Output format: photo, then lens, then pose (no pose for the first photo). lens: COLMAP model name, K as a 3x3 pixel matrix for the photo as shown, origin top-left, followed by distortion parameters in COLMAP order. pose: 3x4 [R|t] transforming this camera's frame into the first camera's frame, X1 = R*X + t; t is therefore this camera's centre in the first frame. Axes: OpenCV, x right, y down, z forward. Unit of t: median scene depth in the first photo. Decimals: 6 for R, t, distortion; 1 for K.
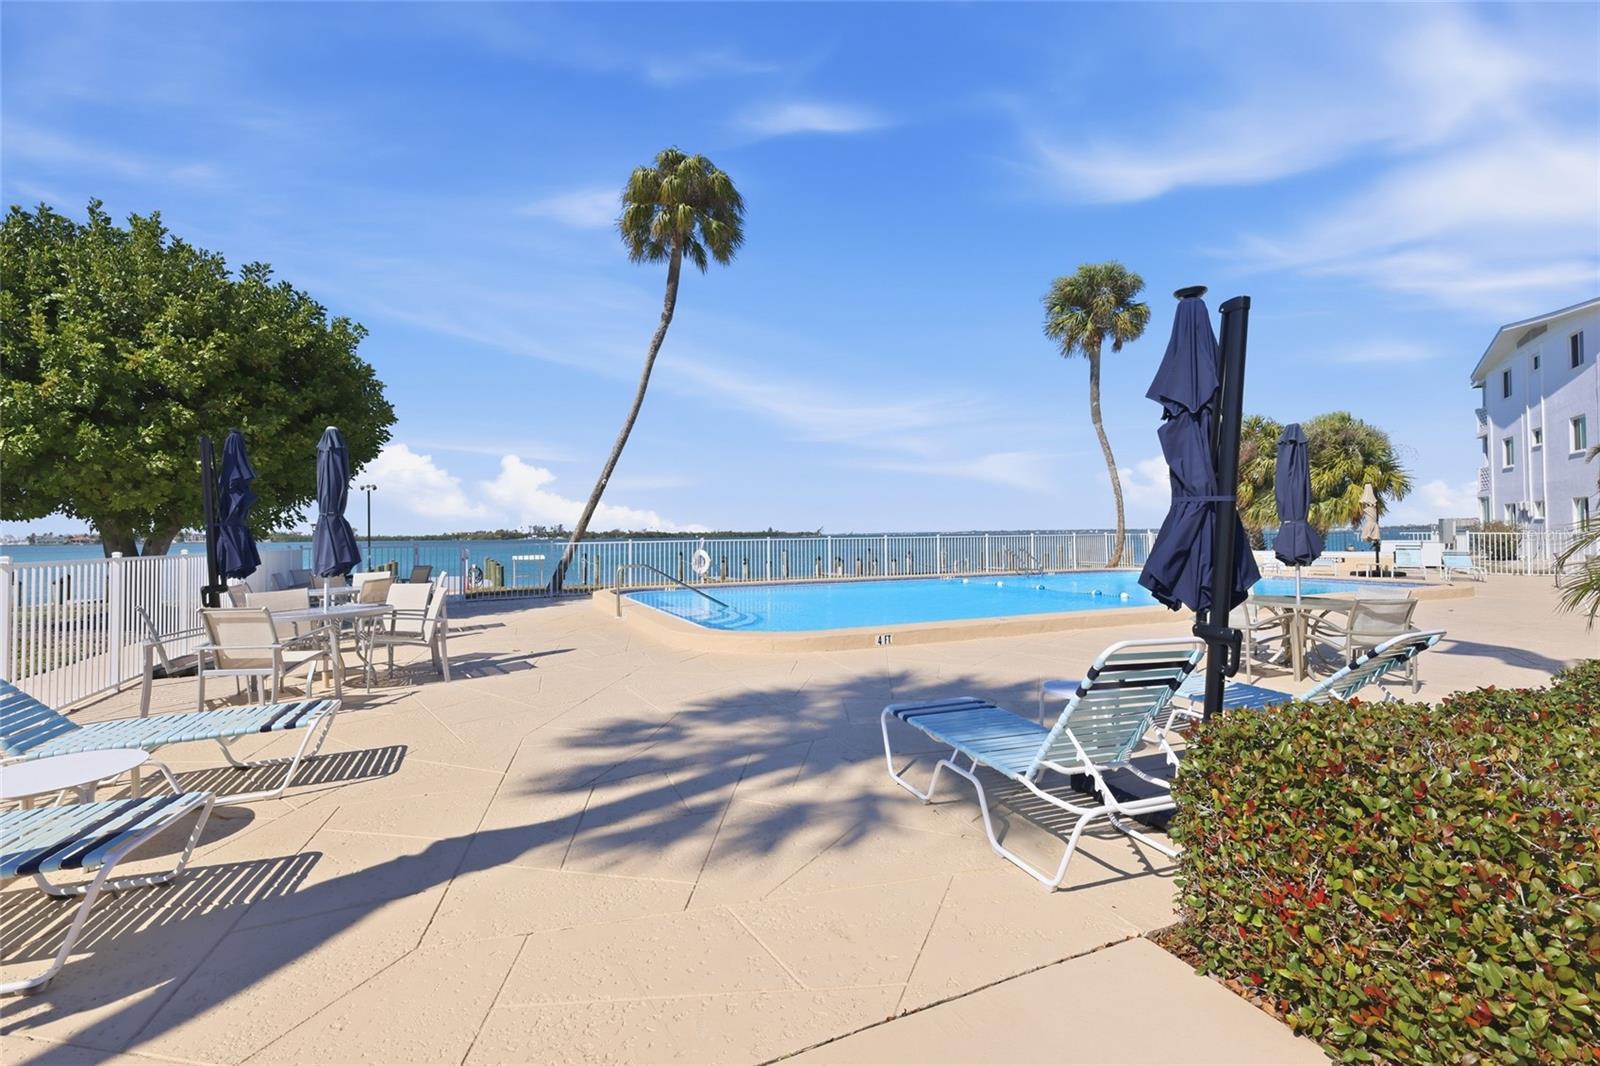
lens RADIAL K [[698.1, 0, 804.8], [0, 698.1, 533.9], [0, 0, 1]] dist [0.002025, -0.000066]
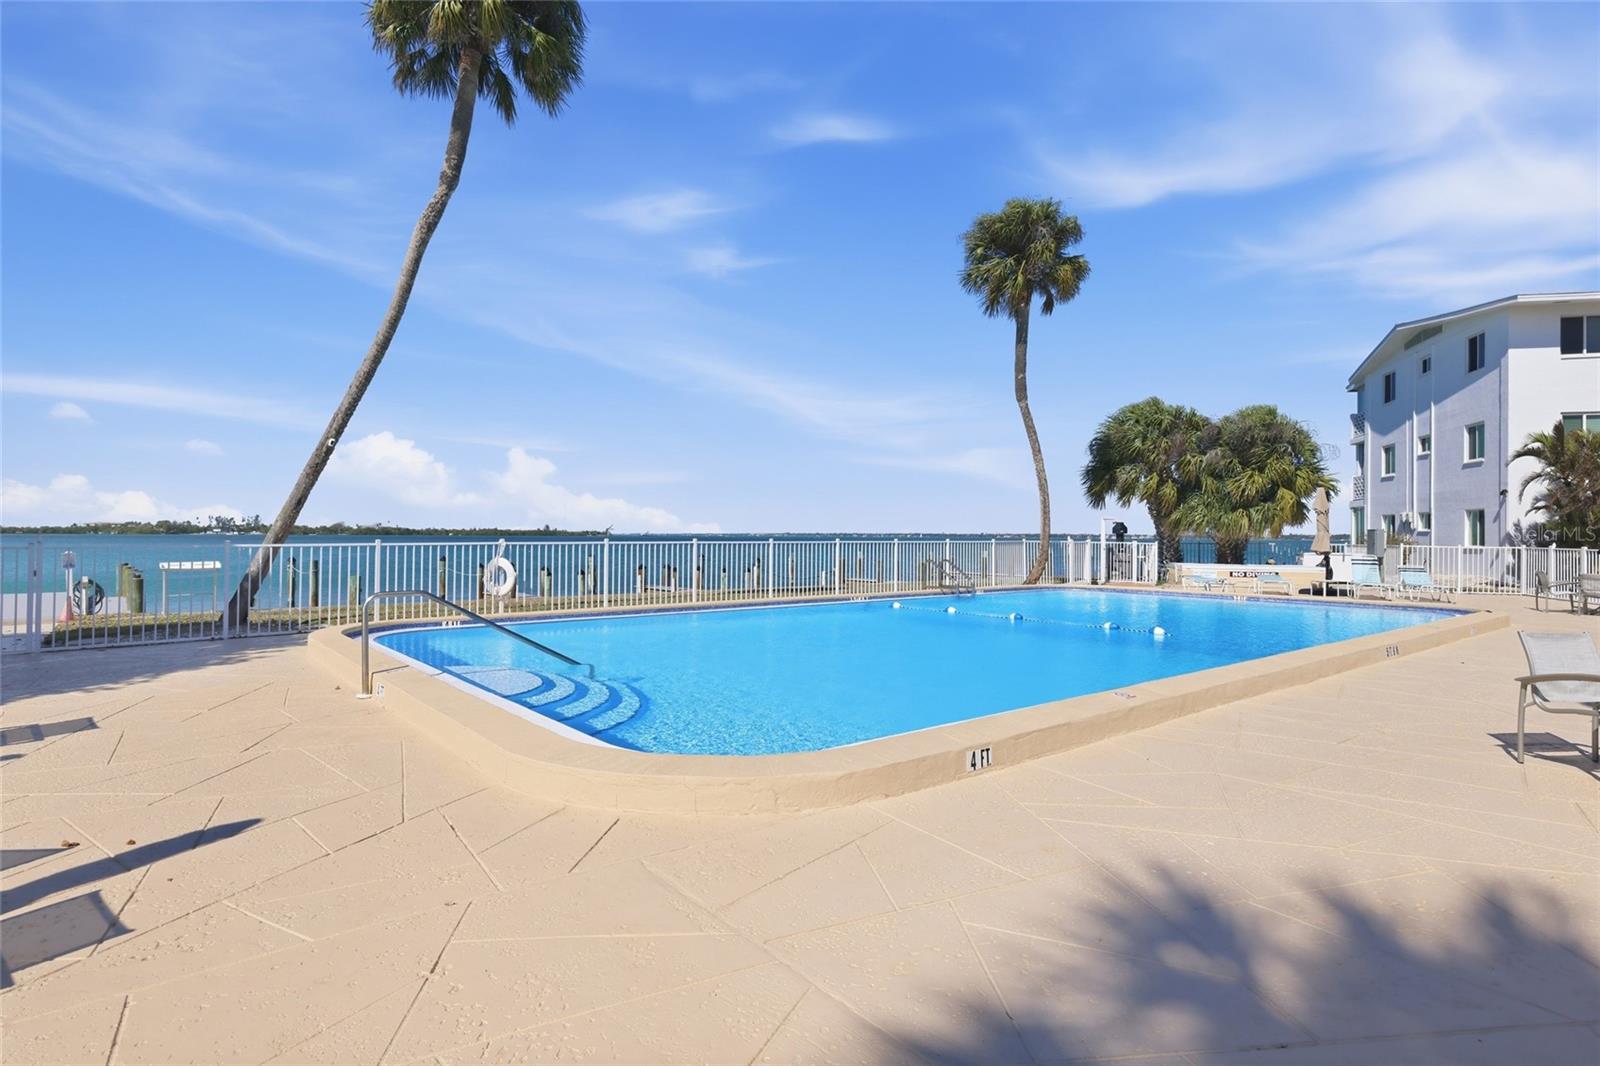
lens RADIAL K [[816.0, 0, 800.0], [0, 816.0, 533.0], [0, 0, 1]] dist [-0.000789, 0.000085]
pose [[0.968517, 0.016905, 0.248374, -0.055628], [-0.016238, 0.999857, -0.004735, -0.000375], [-0.248418, 0.000553, 0.968653, 0.175735]]
